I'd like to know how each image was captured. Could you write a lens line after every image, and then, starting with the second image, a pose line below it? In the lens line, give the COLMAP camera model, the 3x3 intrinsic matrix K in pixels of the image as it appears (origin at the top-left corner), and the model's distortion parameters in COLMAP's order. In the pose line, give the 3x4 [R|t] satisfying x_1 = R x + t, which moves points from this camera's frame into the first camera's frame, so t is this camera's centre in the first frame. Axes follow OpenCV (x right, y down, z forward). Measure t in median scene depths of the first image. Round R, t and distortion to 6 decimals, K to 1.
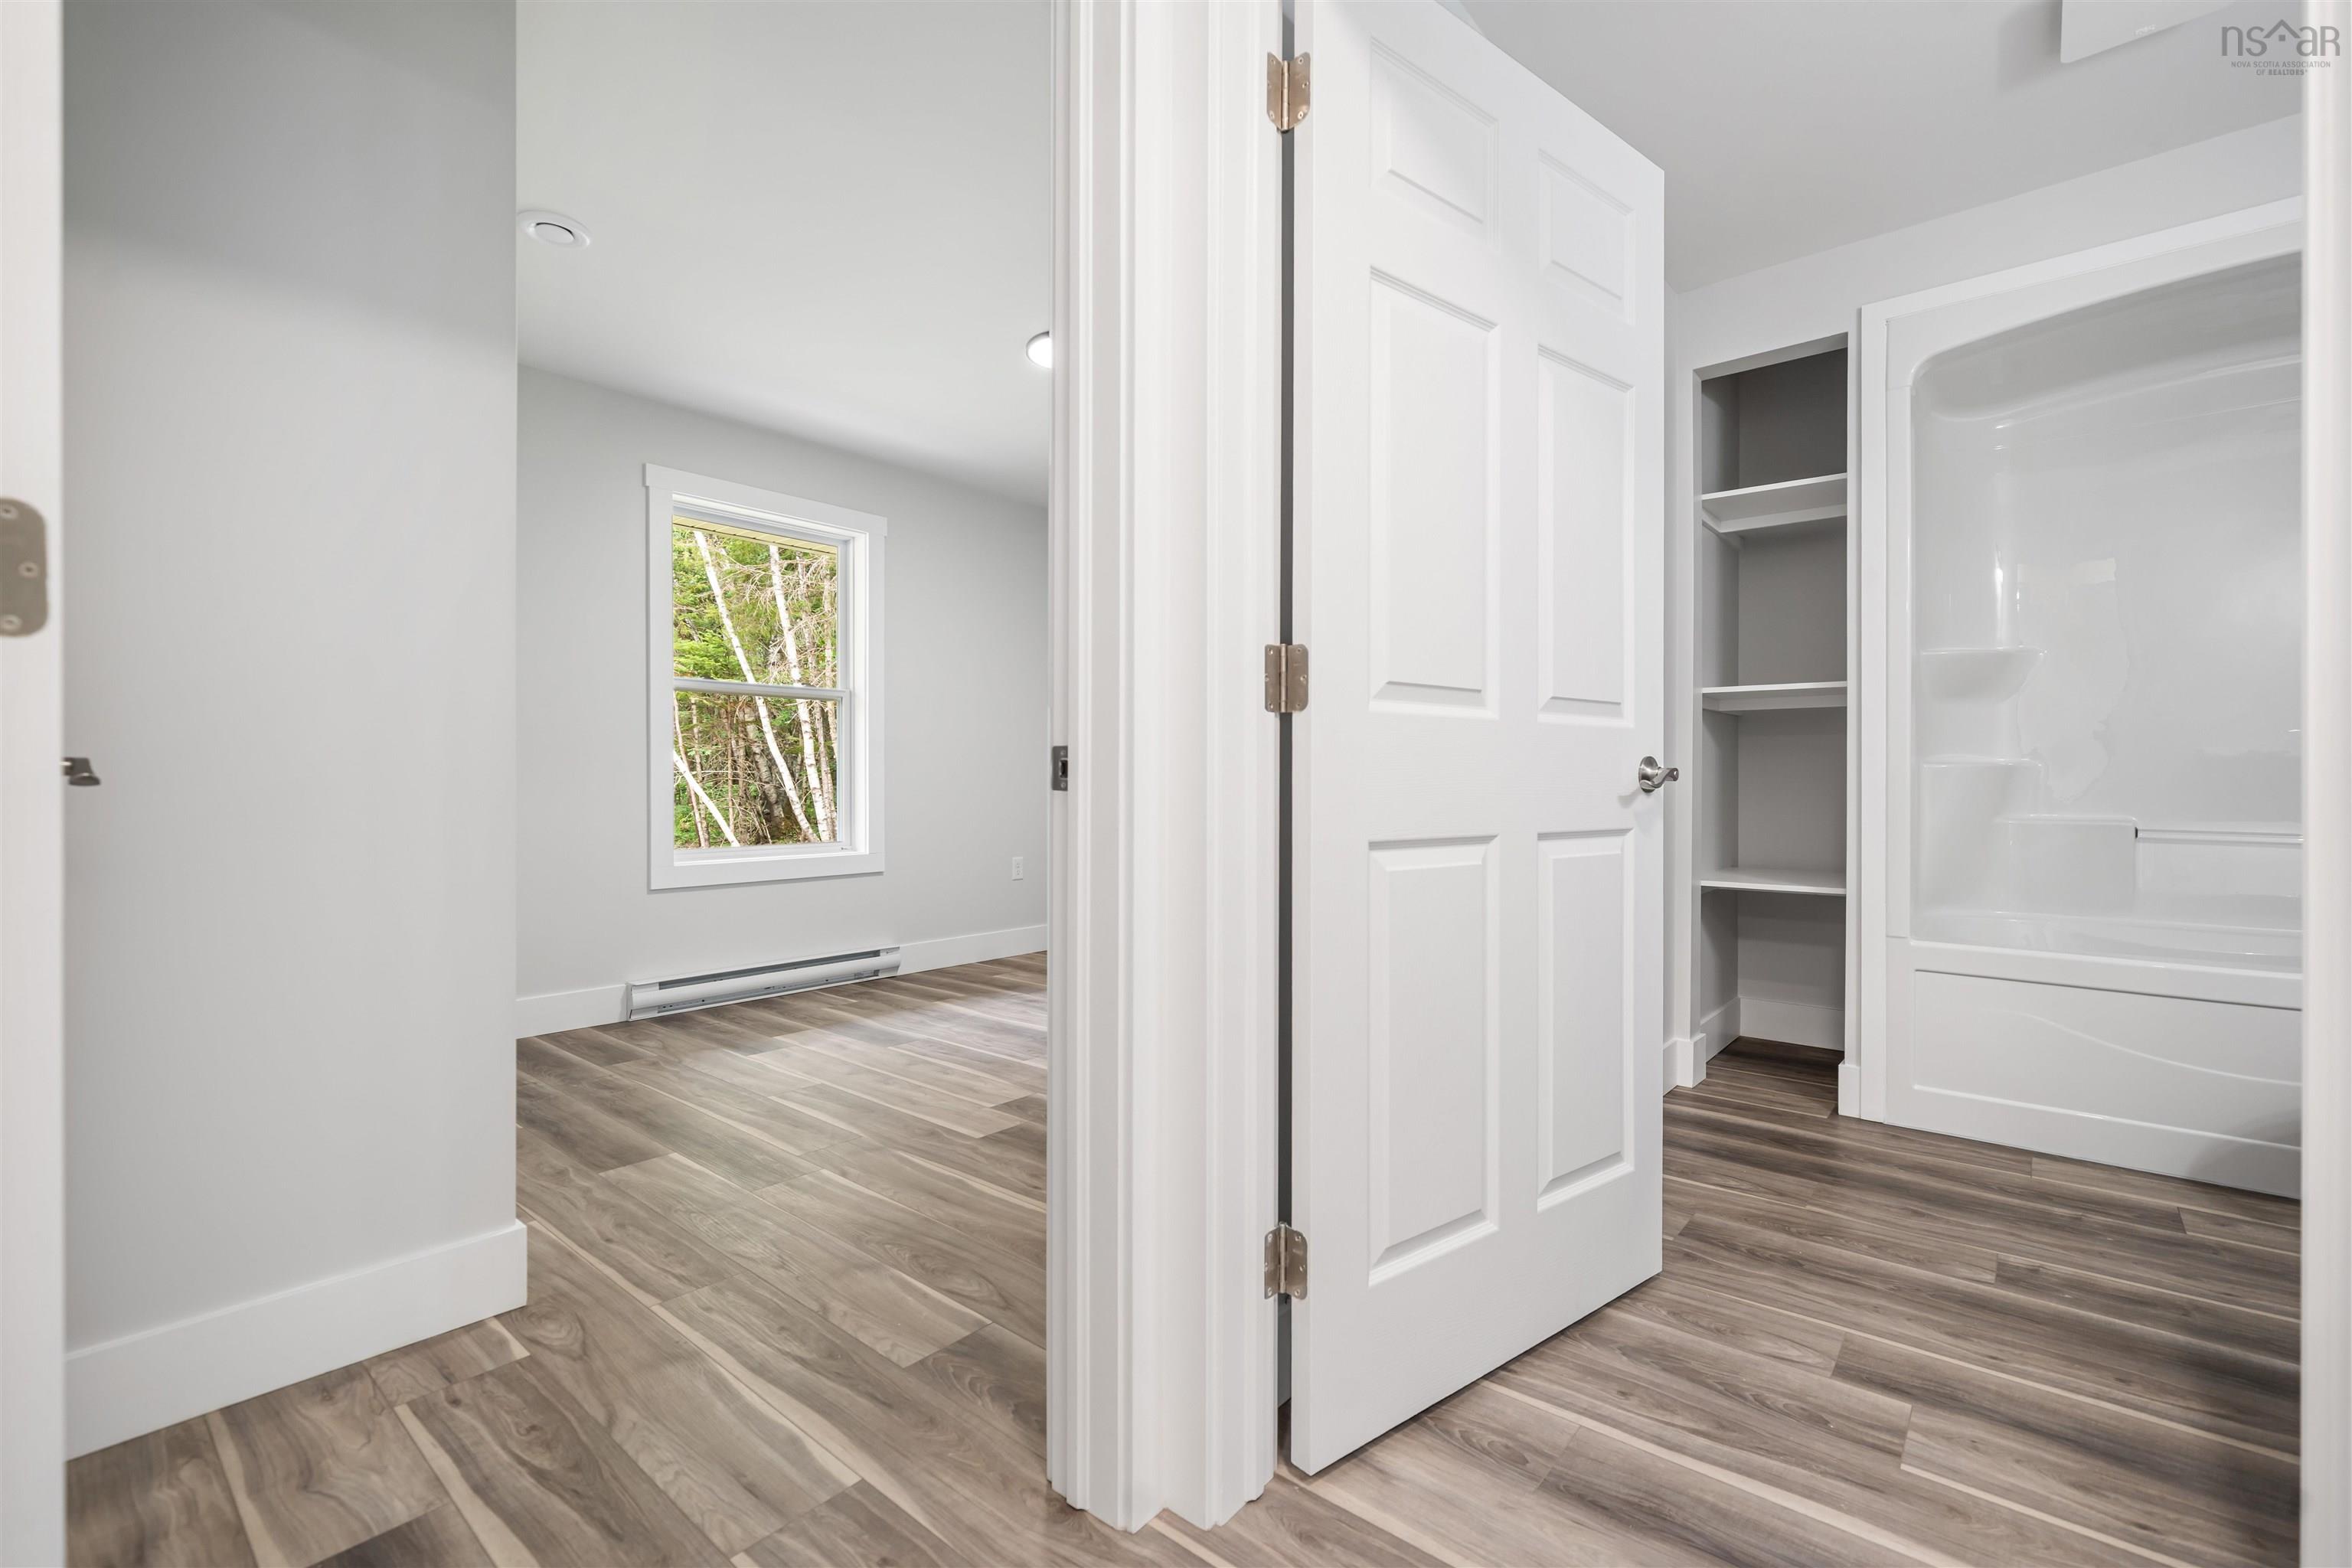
lens RADIAL K [[1048.2, 0, 1186.9], [0, 1048.2, 806.7], [0, 0, 1]] dist [0.001044, -0.000005]
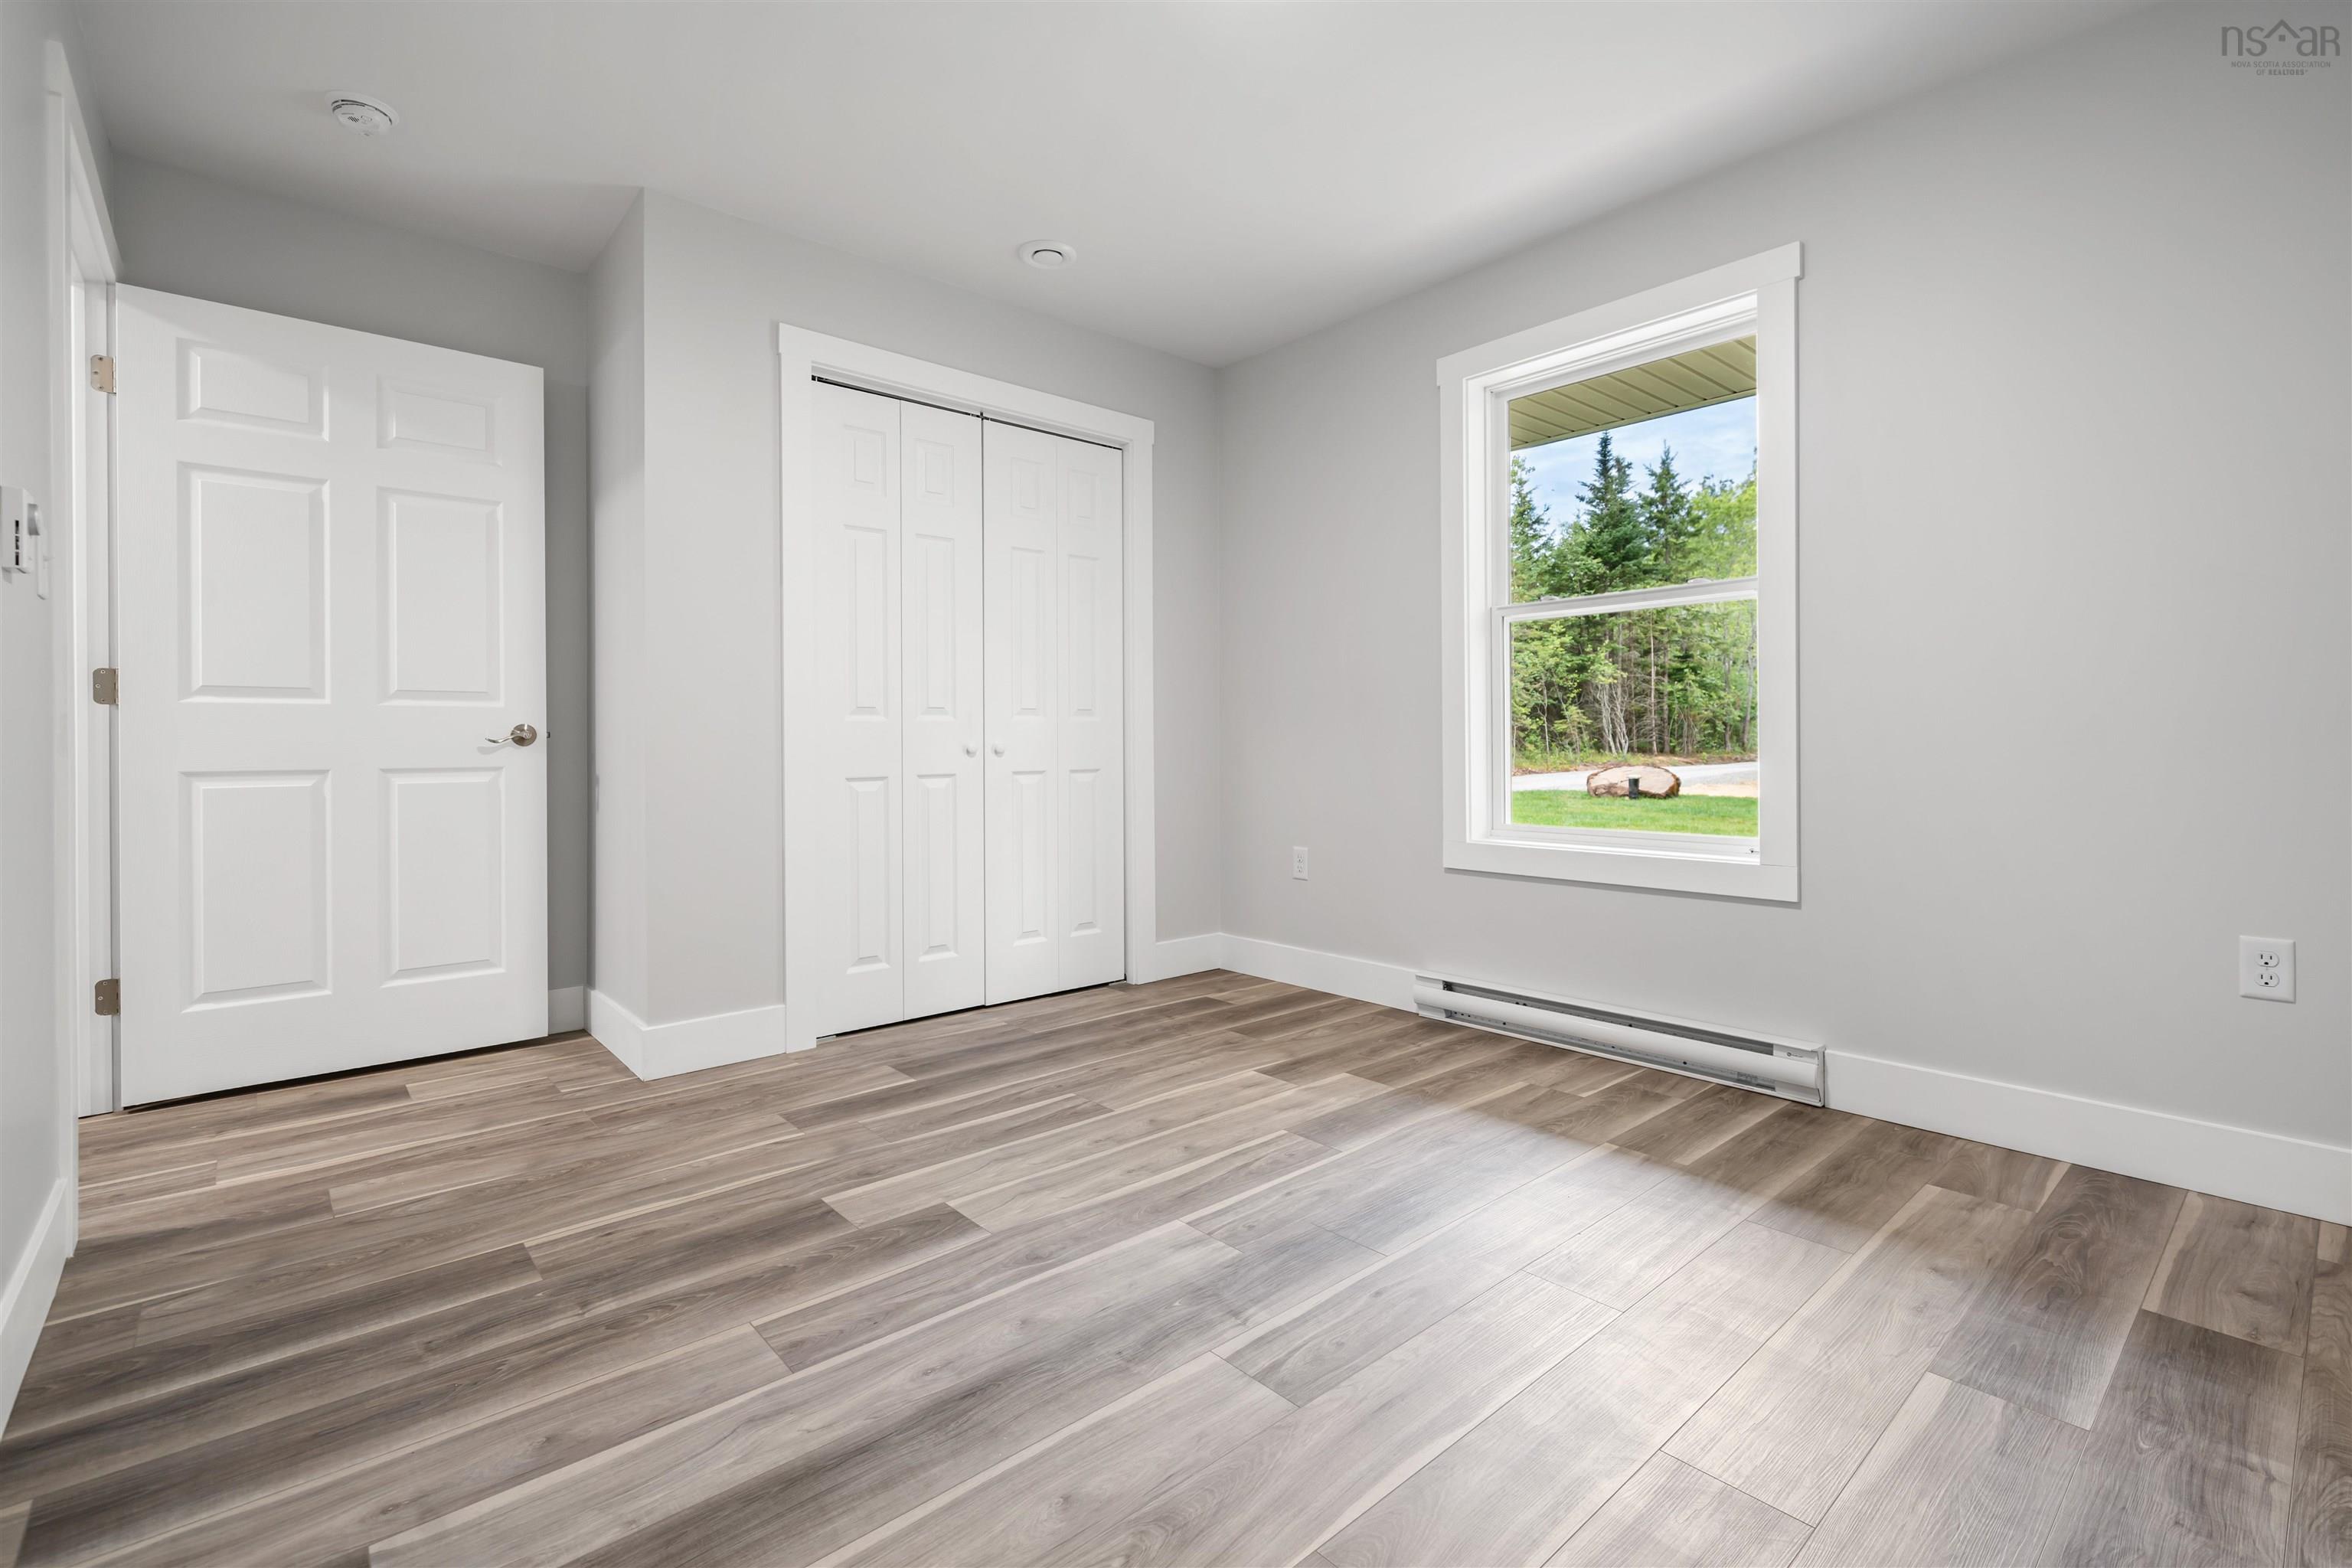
lens RADIAL K [[1046.6, 0, 1170.5], [0, 1046.6, 771.9], [0, 0, 1]] dist [-0.000601, -0.000347]
pose [[-0.157046, 0.030268, -0.987127, 0.385007], [-0.019444, 0.999242, 0.033733, -0.024110], [0.987400, 0.024492, -0.156338, 1.017169]]
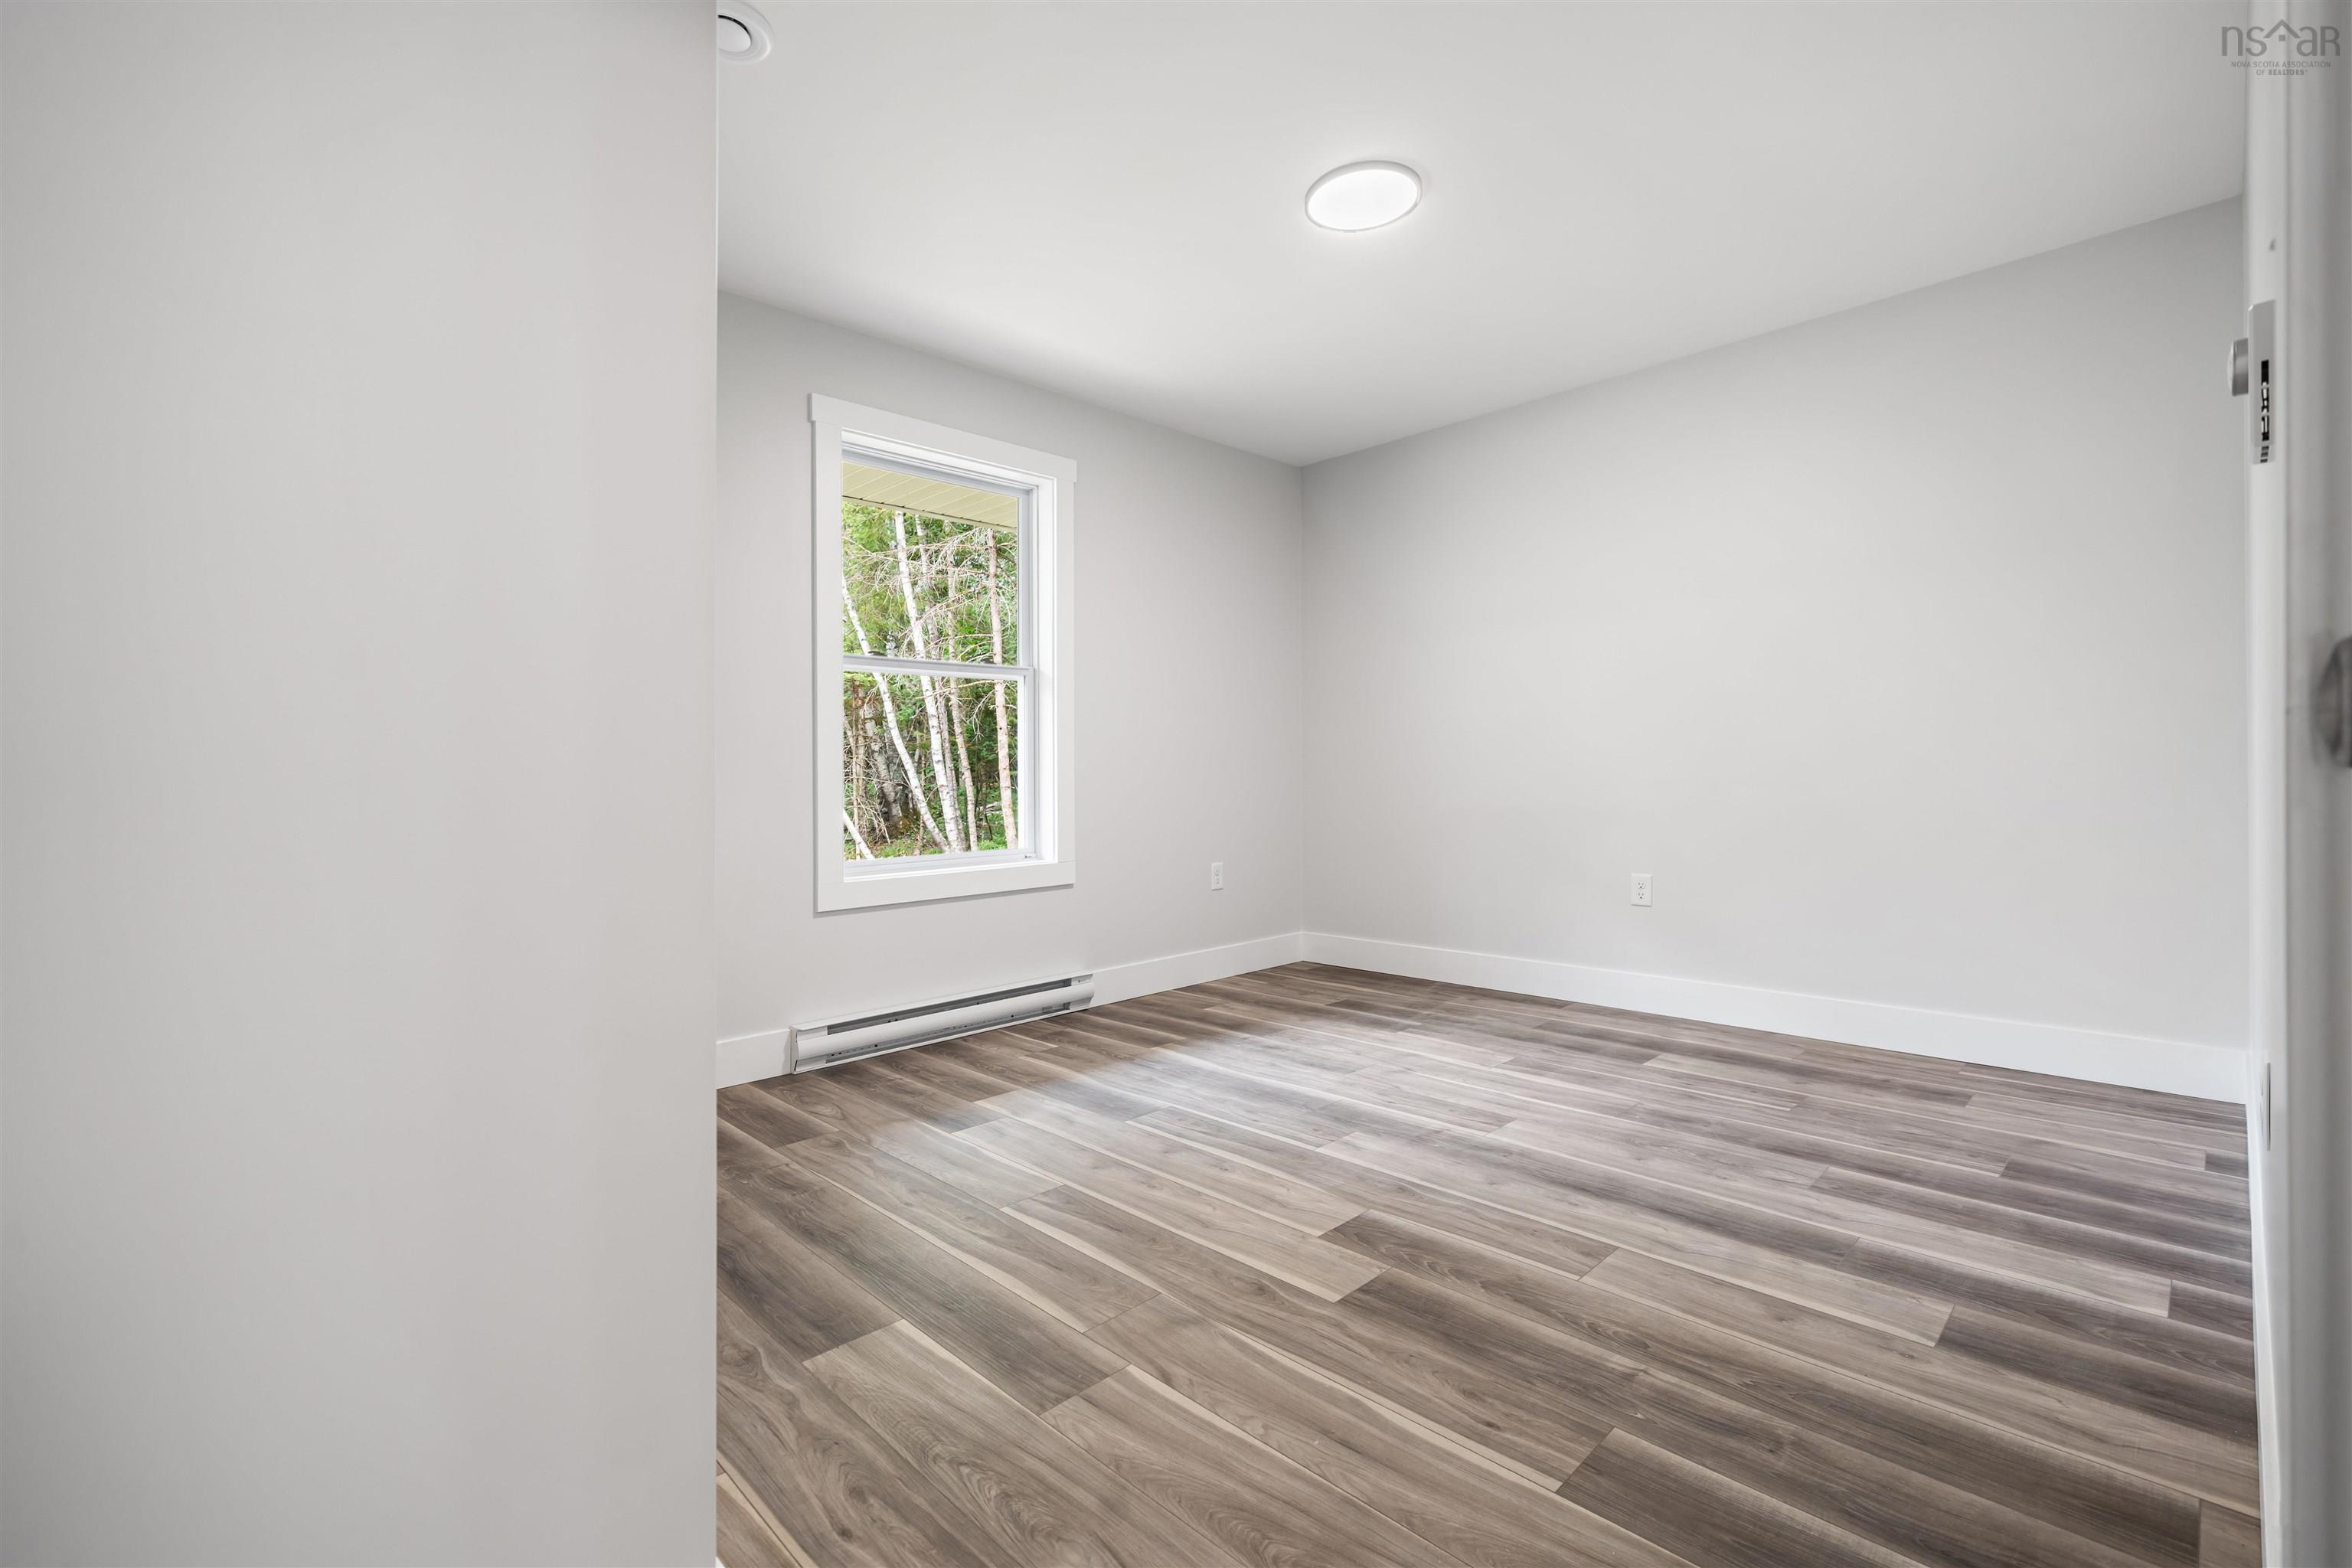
lens RADIAL K [[1046.6, 0, 1170.5], [0, 1046.6, 771.9], [0, 0, 1]] dist [-0.000601, -0.000347]
pose [[0.995090, -0.016827, -0.097531, -0.172571], [0.014219, 0.999524, -0.027372, -0.004108], [0.097945, 0.025851, 0.994856, 0.234840]]
